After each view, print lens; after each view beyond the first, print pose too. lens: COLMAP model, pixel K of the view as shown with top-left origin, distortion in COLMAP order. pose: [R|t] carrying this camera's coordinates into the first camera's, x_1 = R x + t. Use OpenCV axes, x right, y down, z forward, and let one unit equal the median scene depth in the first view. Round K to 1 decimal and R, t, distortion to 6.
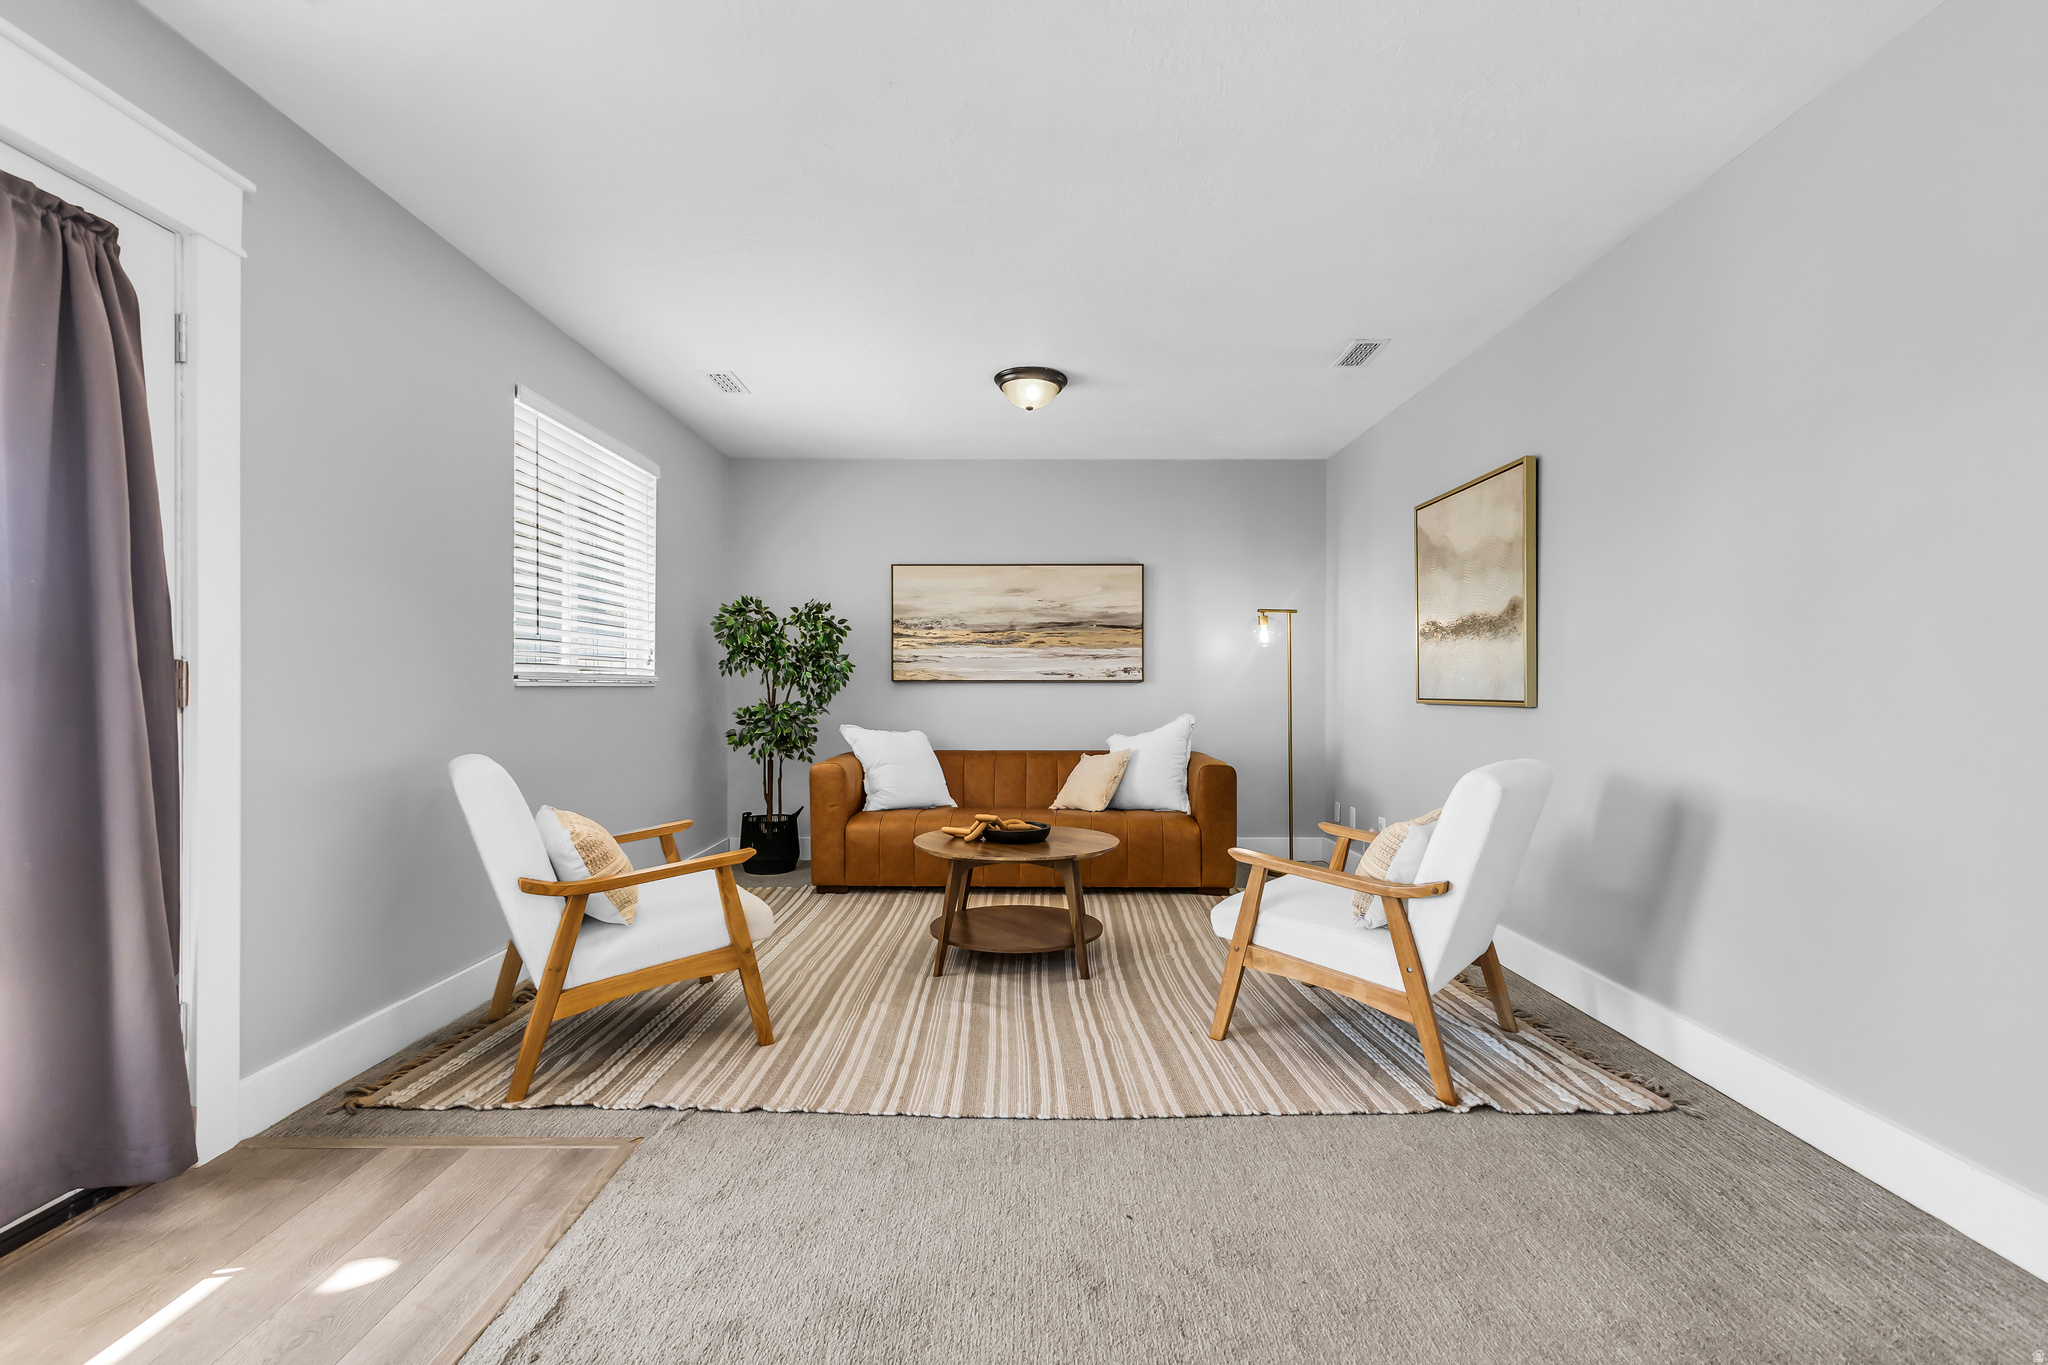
lens RADIAL K [[899.6, 0, 1018.2], [0, 899.6, 694.5], [0, 0, 1]] dist [0.012163, 0.000374]
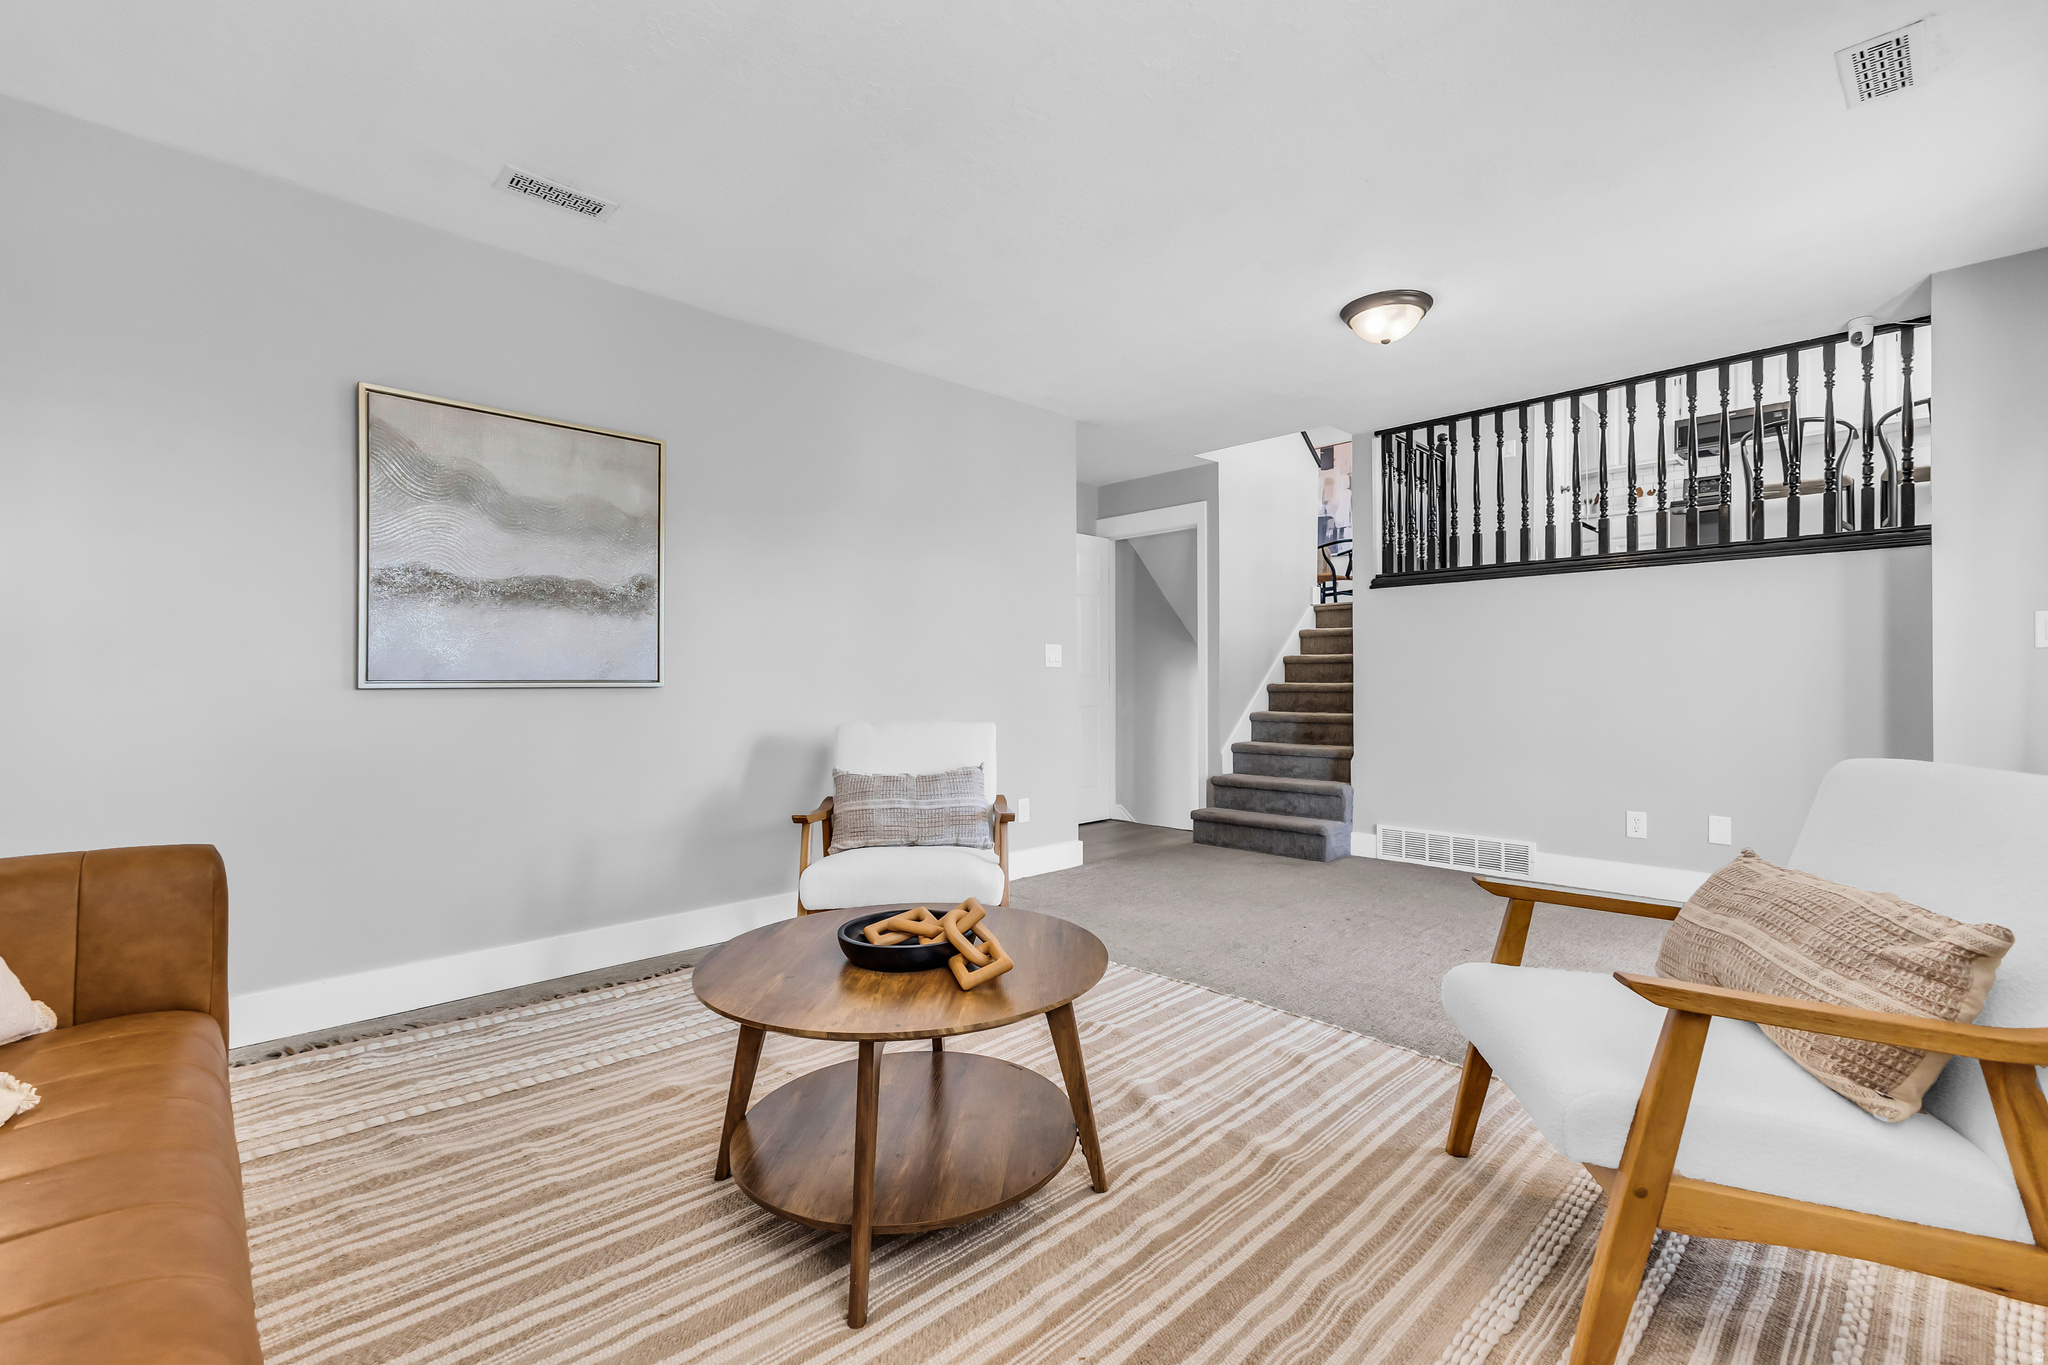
lens RADIAL K [[899.6, 0, 1015.9], [0, 899.6, 682.8], [0, 0, 1]] dist [0.012163, 0.000374]
pose [[-0.708480, 0.007252, 0.705693, -0.535066], [-0.001659, 0.999927, -0.011942, 0.023831], [-0.705729, -0.009631, -0.708417, 1.745655]]
